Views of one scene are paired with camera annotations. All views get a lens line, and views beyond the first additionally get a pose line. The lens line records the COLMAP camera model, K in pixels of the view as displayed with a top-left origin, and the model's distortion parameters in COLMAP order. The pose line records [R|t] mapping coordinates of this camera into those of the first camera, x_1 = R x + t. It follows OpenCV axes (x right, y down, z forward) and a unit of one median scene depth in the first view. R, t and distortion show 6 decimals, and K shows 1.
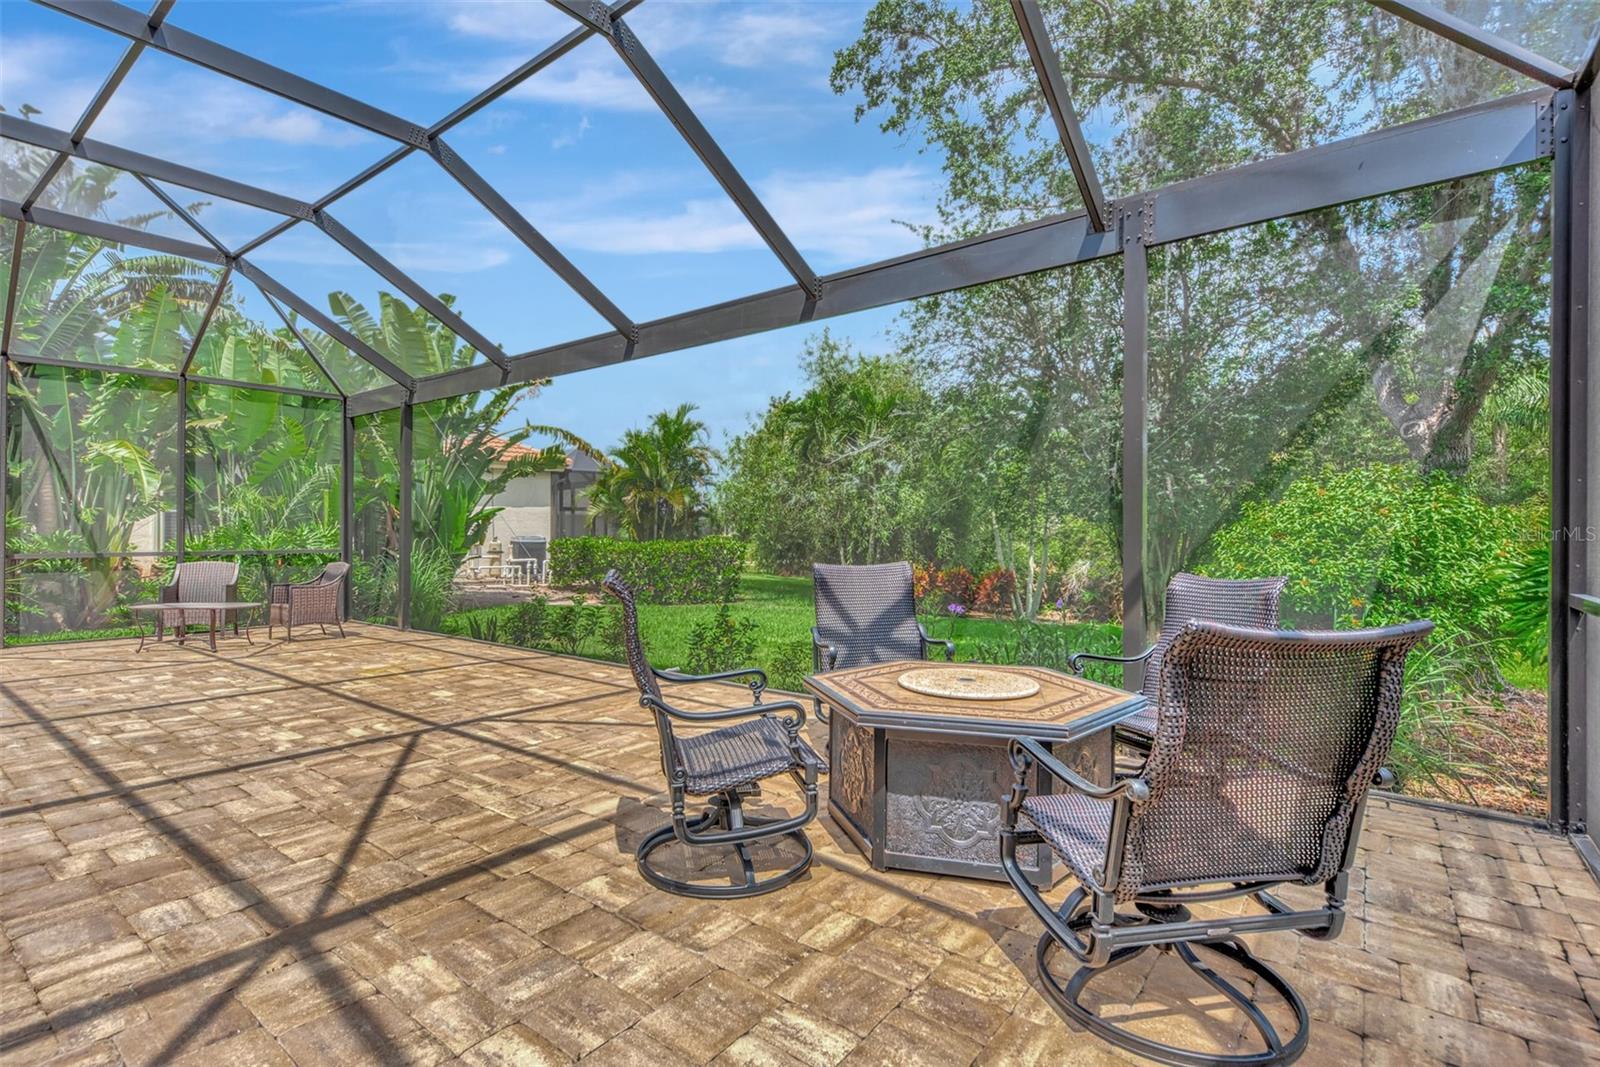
lens RADIAL K [[779.6, 0, 800.0], [0, 779.6, 533.5], [0, 0, 1]] dist [-0.000278, -0.000004]
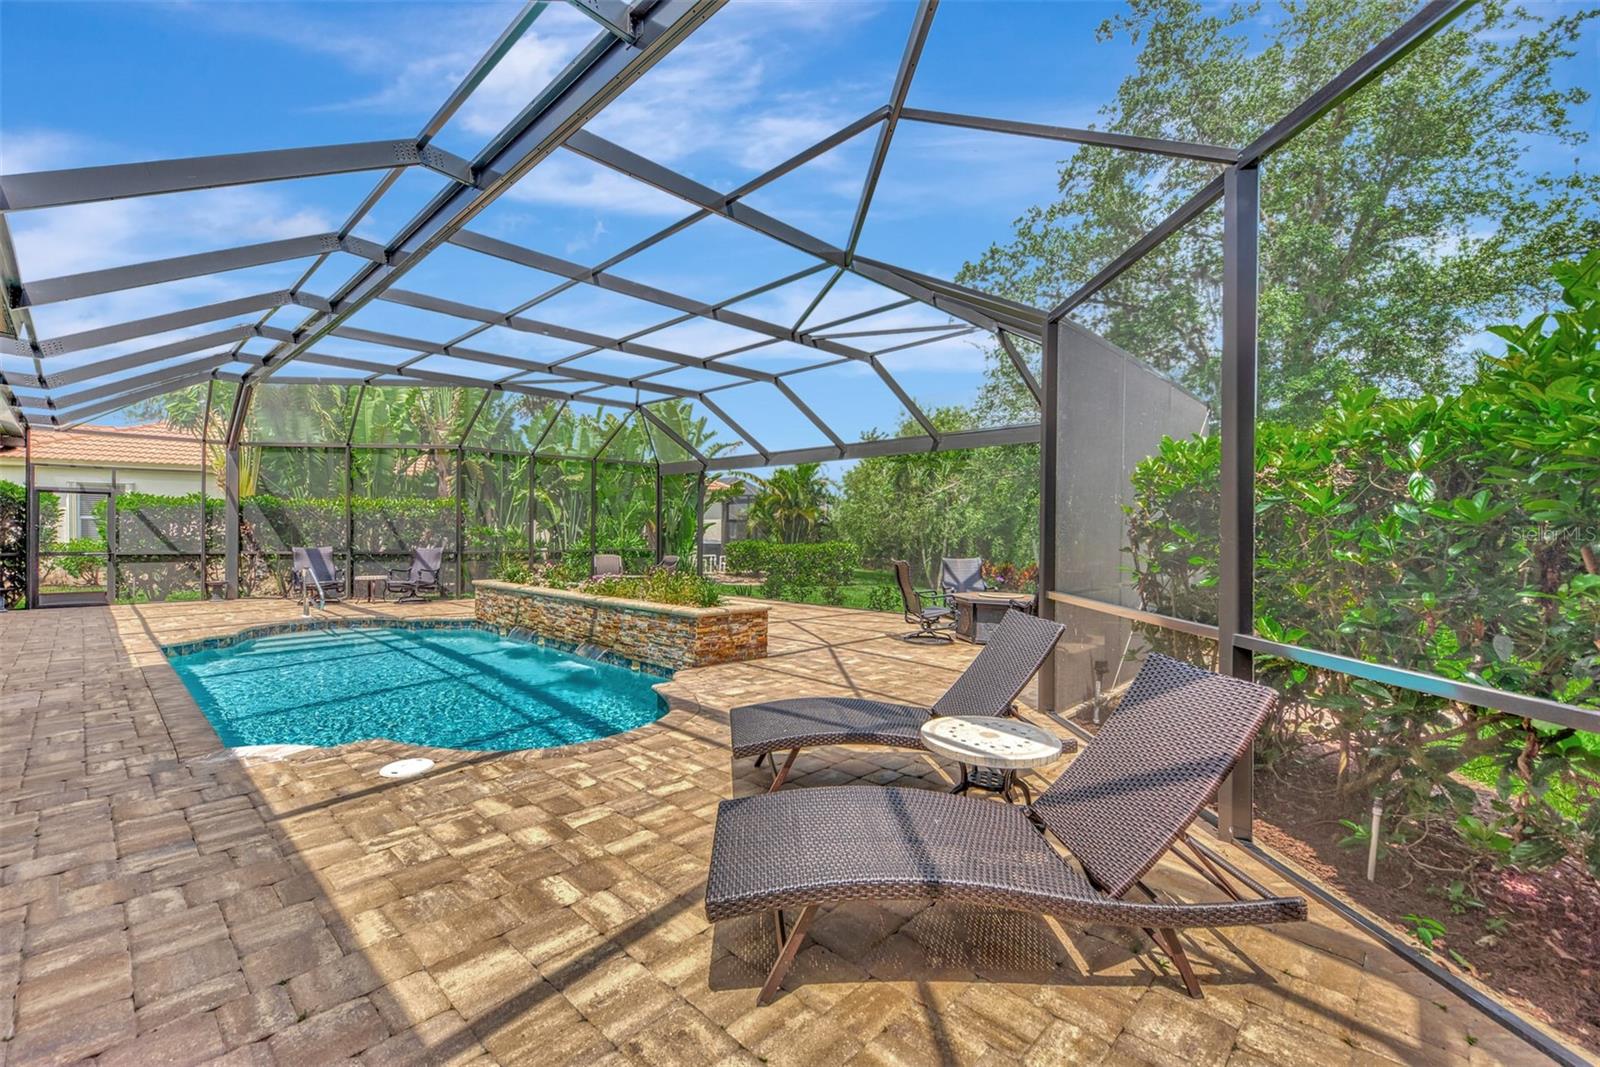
lens RADIAL K [[688.1, 0, 800.0], [0, 688.1, 533.5], [0, 0, 1]] dist [-0.000441, -0.000011]
pose [[0.995265, 0.006521, -0.096976, -0.053490], [-0.006775, 0.999974, -0.002294, -0.006843], [0.096959, 0.002940, 0.995284, -0.301431]]
